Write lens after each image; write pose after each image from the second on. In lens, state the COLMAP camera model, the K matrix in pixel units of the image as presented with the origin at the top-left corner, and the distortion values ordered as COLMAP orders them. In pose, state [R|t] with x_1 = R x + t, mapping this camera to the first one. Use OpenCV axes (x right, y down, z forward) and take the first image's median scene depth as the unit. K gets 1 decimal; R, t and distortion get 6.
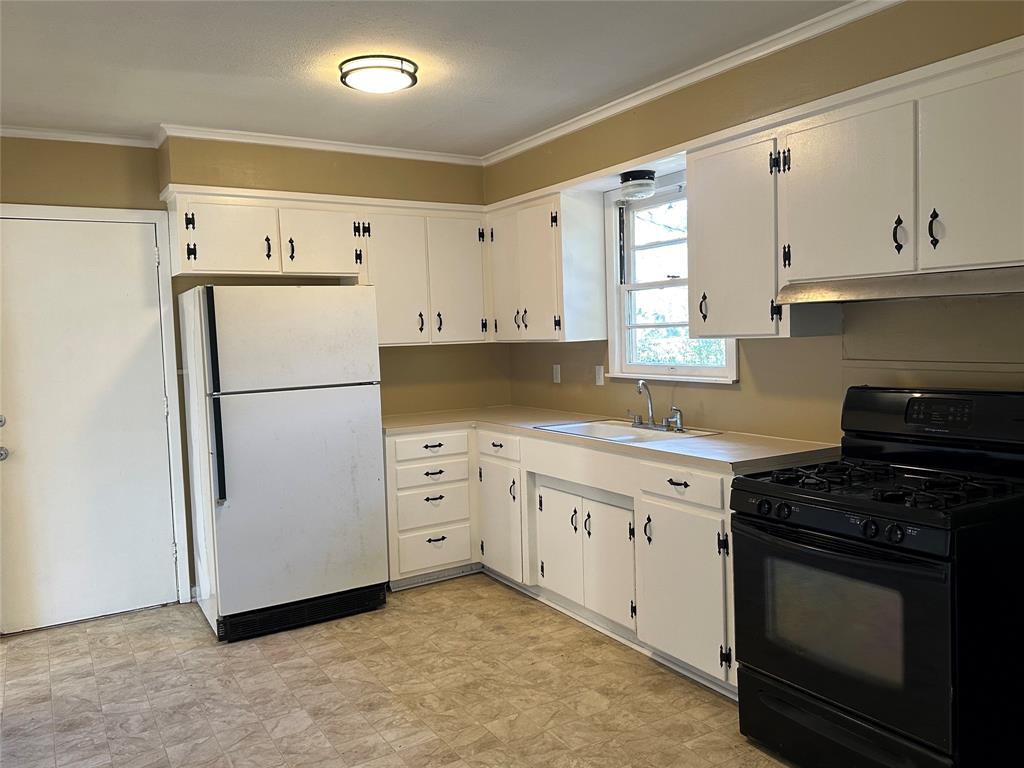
lens RADIAL K [[836.8, 0, 512.0], [0, 836.8, 384.0], [0, 0, 1]] dist [0.038098, -0.116067]
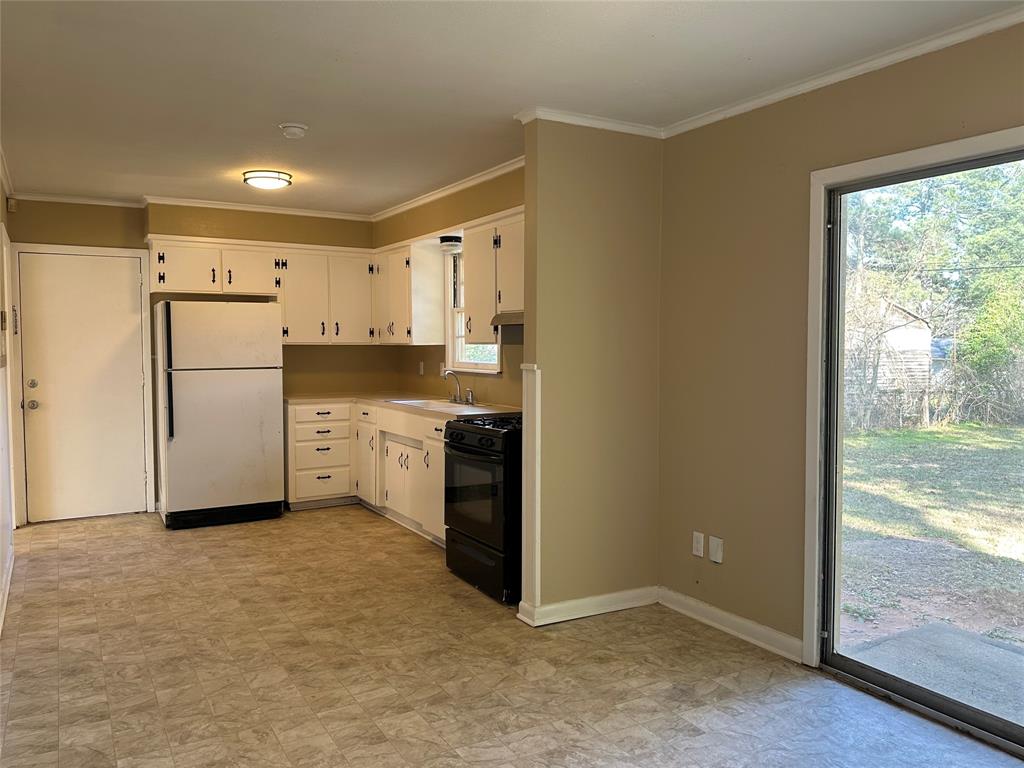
lens RADIAL K [[770.0, 0, 514.8], [0, 770.0, 376.7], [0, 0, 1]] dist [-0.047654, -0.004521]
pose [[0.999081, 0.032675, 0.027728, 0.206797], [-0.032217, 0.999340, -0.016808, 0.022627], [-0.028259, 0.015899, 0.999474, -0.362574]]
